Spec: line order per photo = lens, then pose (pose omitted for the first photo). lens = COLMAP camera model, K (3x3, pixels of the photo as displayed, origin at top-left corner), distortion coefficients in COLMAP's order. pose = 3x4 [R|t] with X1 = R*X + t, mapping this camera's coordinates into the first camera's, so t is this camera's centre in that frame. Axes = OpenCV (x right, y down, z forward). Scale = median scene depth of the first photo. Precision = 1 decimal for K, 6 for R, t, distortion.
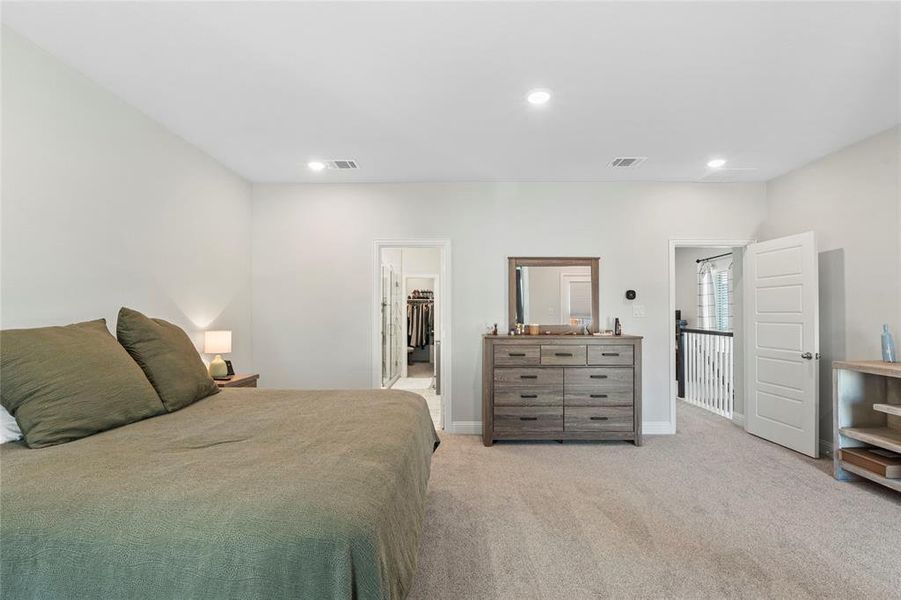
lens RADIAL K [[412.1, 0, 450.3], [0, 412.1, 306.1], [0, 0, 1]] dist [-0.024104, 0.002353]
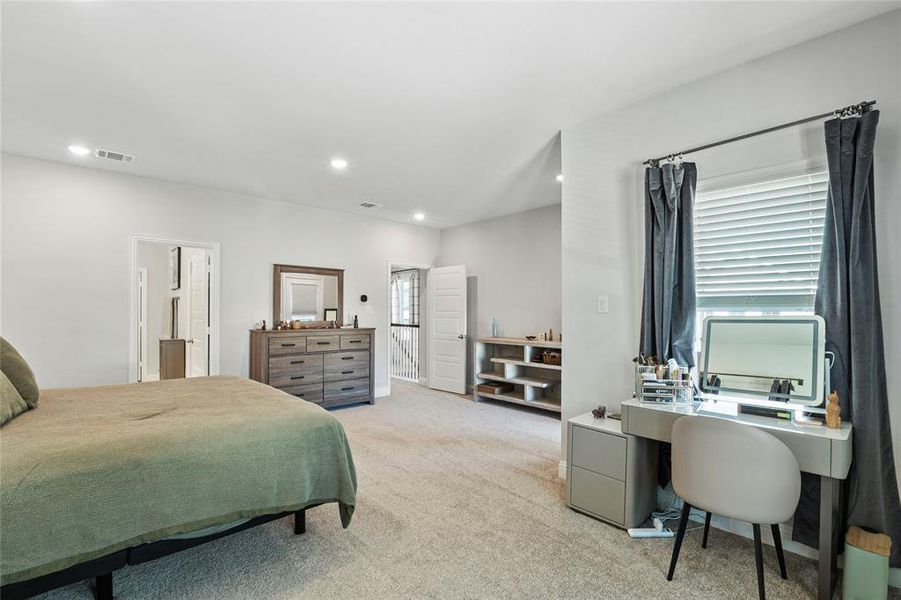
lens RADIAL K [[412.1, 0, 450.8], [0, 412.1, 303.4], [0, 0, 1]] dist [-0.024104, 0.002353]
pose [[0.726629, 0.016592, 0.686829, -0.330384], [-0.013504, 0.999860, -0.009867, -0.001068], [-0.686897, -0.002105, 0.726752, -0.228203]]
